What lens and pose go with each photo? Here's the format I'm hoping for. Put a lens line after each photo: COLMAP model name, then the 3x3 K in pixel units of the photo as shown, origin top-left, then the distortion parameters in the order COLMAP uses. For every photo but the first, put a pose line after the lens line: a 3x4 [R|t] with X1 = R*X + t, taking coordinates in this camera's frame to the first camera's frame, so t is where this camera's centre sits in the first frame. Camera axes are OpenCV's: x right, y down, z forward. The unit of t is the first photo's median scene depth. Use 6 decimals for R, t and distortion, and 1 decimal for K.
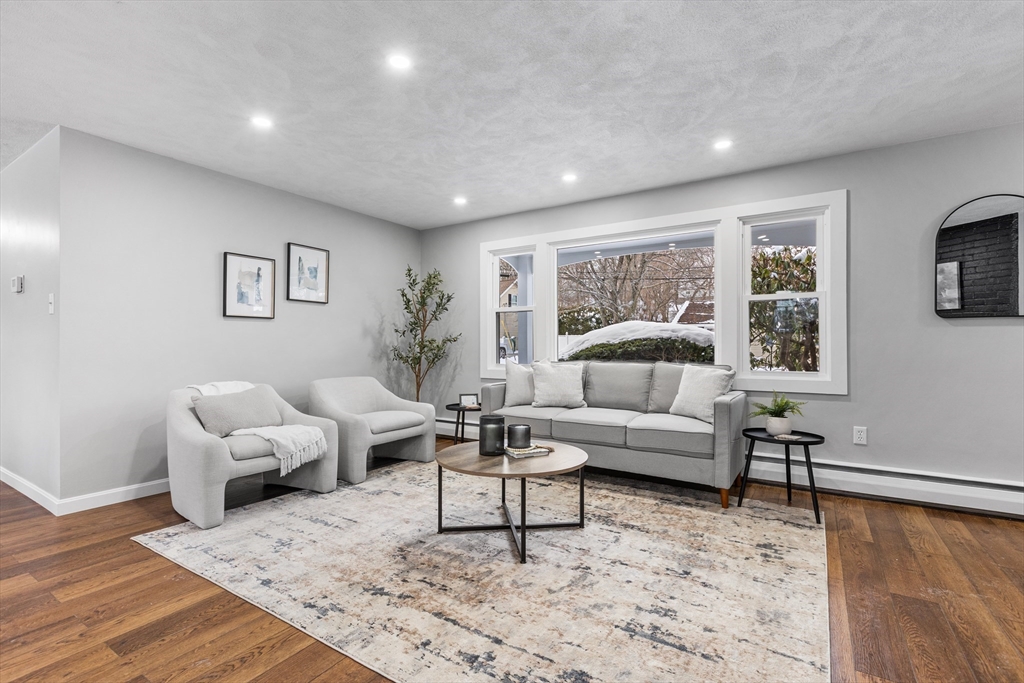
lens RADIAL K [[465.5, 0, 511.3], [0, 465.5, 341.1], [0, 0, 1]] dist [0.002239, -0.001242]
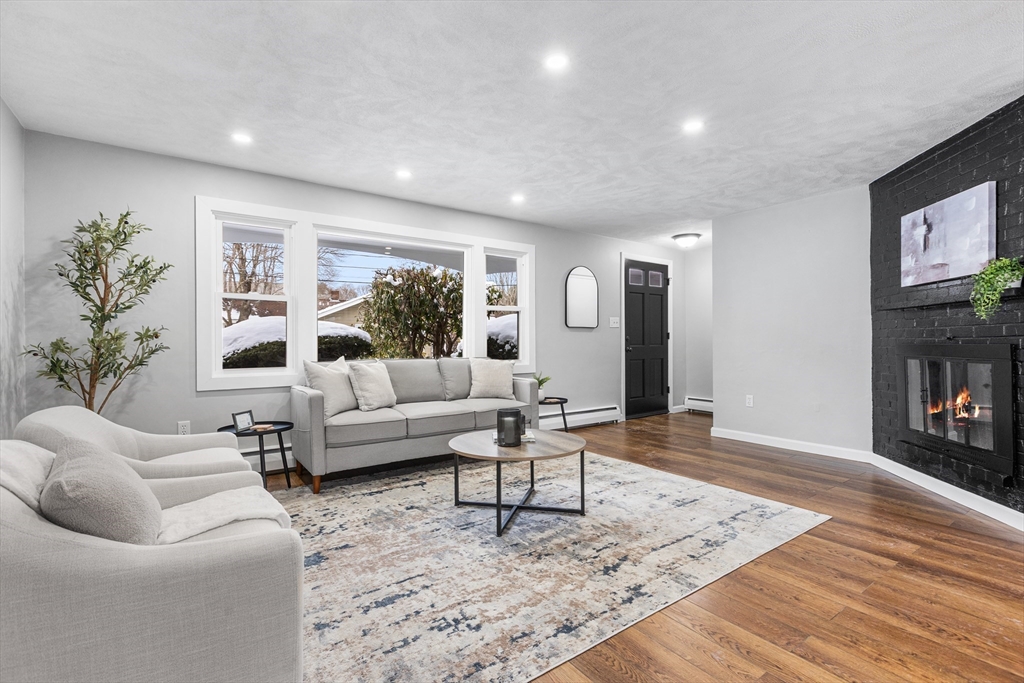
lens RADIAL K [[465.5, 0, 509.1], [0, 465.5, 340.3], [0, 0, 1]] dist [0.002239, -0.001242]
pose [[0.371695, 0.001156, 0.928354, -0.862619], [-0.005098, 0.999987, 0.000796, 0.002118], [-0.928341, -0.005029, 0.371696, 0.509924]]
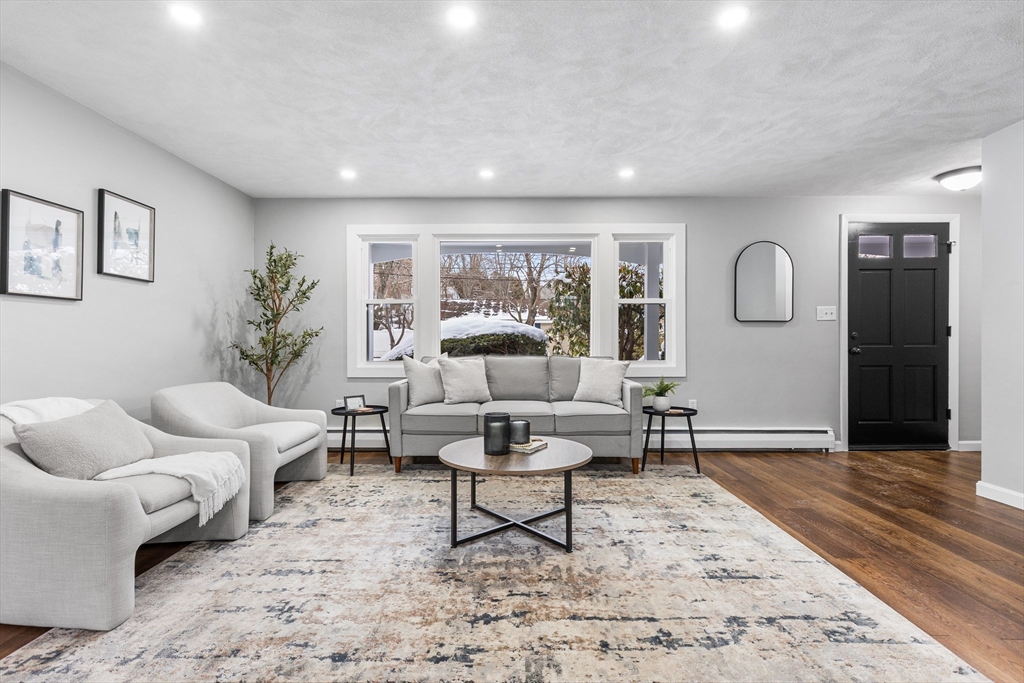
lens RADIAL K [[465.5, 0, 509.5], [0, 465.5, 339.6], [0, 0, 1]] dist [0.002239, -0.001242]
pose [[0.845084, -0.000482, 0.534633, -0.449392], [-0.003660, 0.999971, 0.006687, 0.000769], [-0.534620, -0.007607, 0.845058, 0.145643]]
